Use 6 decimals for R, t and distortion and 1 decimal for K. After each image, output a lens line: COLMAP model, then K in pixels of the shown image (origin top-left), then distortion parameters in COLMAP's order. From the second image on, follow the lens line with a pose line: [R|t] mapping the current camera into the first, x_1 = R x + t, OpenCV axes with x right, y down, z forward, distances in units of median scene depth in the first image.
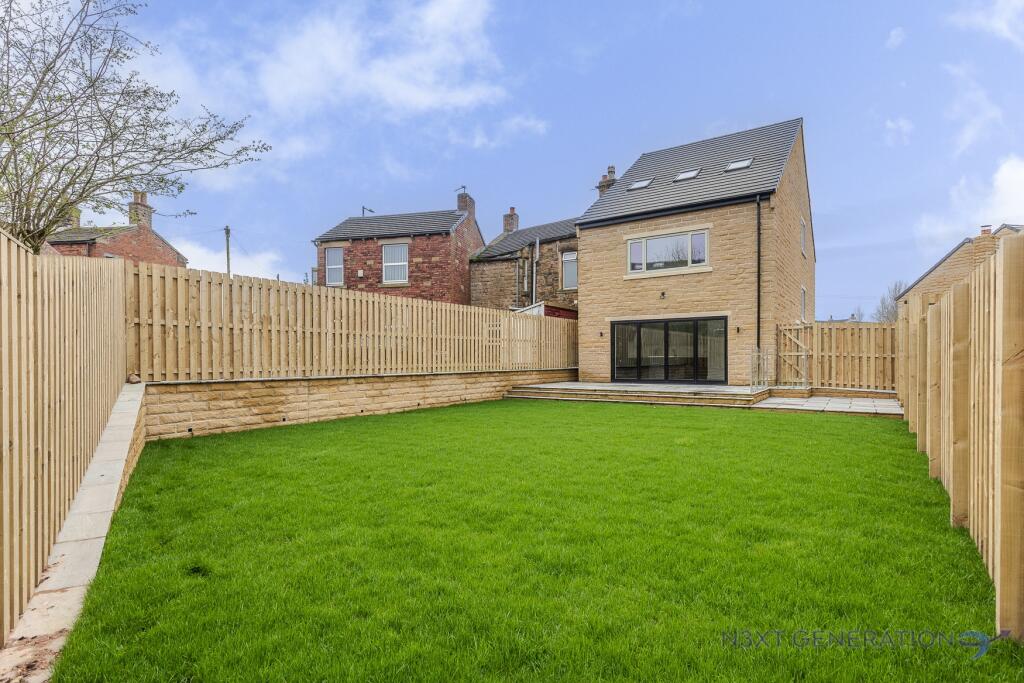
lens RADIAL K [[509.5, 0, 508.8], [0, 509.5, 278.0], [0, 0, 1]] dist [0.000688, -0.000029]
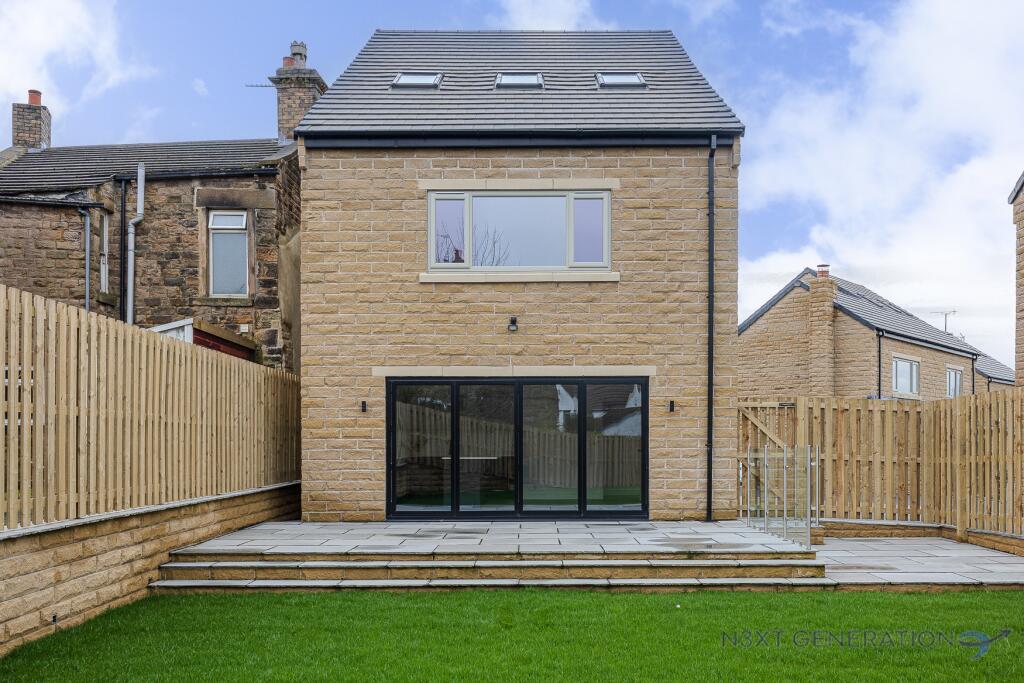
lens RADIAL K [[870.1, 0, 515.0], [0, 870.1, 388.7], [0, 0, 1]] dist [0.013207, -0.011310]
pose [[0.825220, 0.037094, 0.563592, -0.119052], [-0.089763, 0.993772, 0.066026, 0.037569], [-0.557633, -0.105076, 0.823410, 0.345434]]
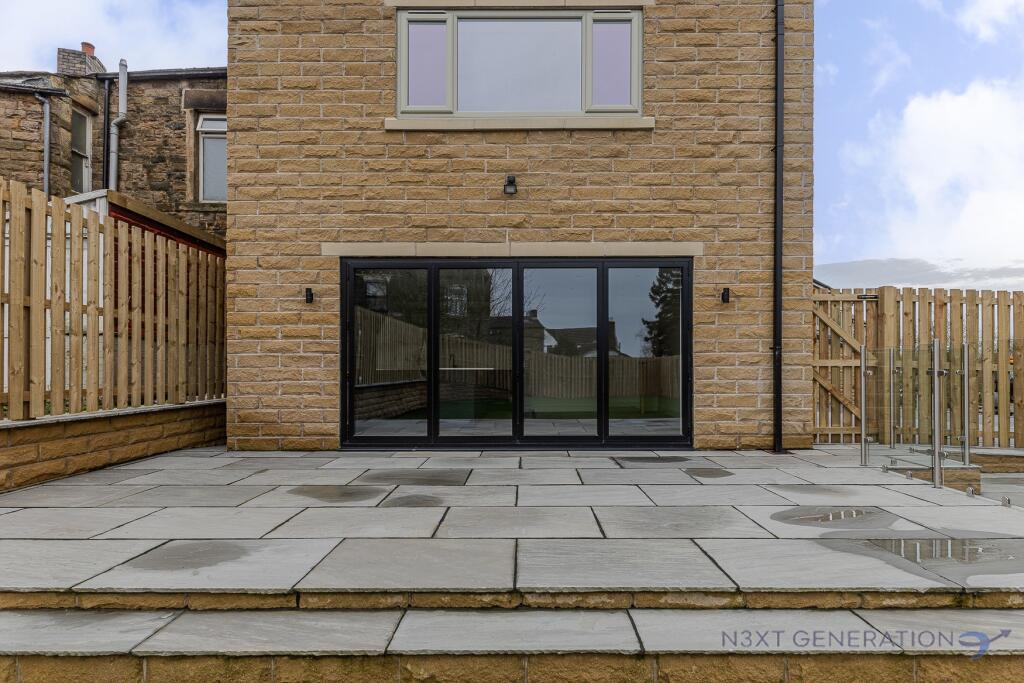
lens RADIAL K [[503.3, 0, 524.3], [0, 503.3, 391.8], [0, 0, 1]] dist [0.011351, -0.000699]
pose [[0.817580, -0.023640, 0.575330, 0.111404], [-0.093924, 0.980300, 0.173752, 0.102280], [-0.568104, -0.196093, 0.799253, 0.671126]]
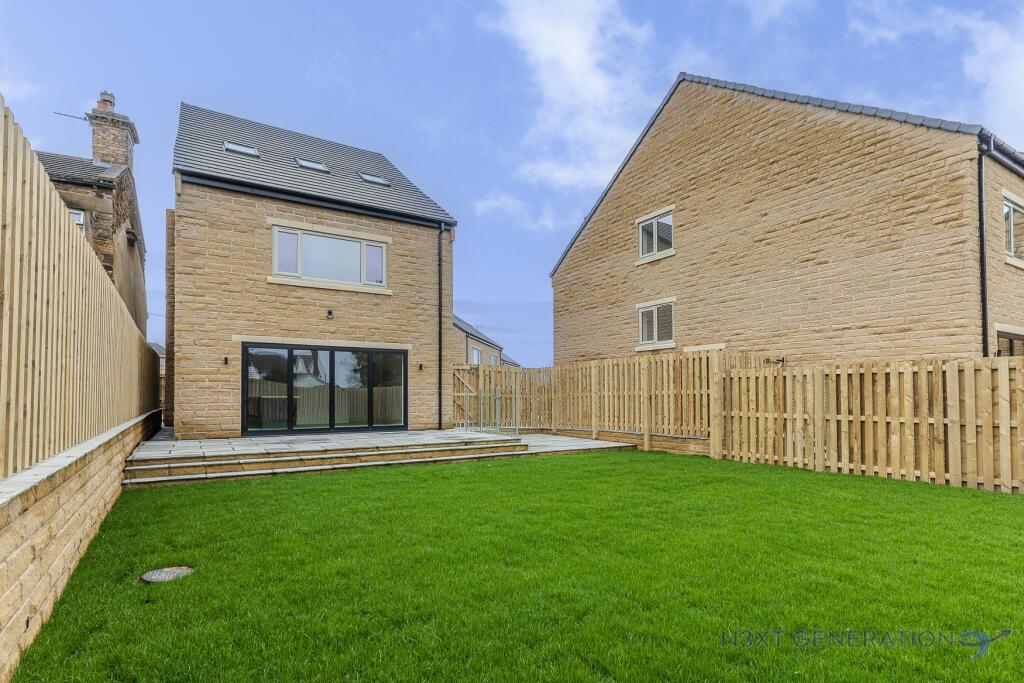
lens RADIAL K [[519.3, 0, 512.0], [0, 519.3, 341.5], [0, 0, 1]] dist [0.003051, -0.000174]
pose [[0.392608, 0.099081, 0.914353, -0.265336], [-0.145850, 0.988307, -0.044469, 0.064311], [-0.908067, -0.115900, 0.402468, 0.429819]]
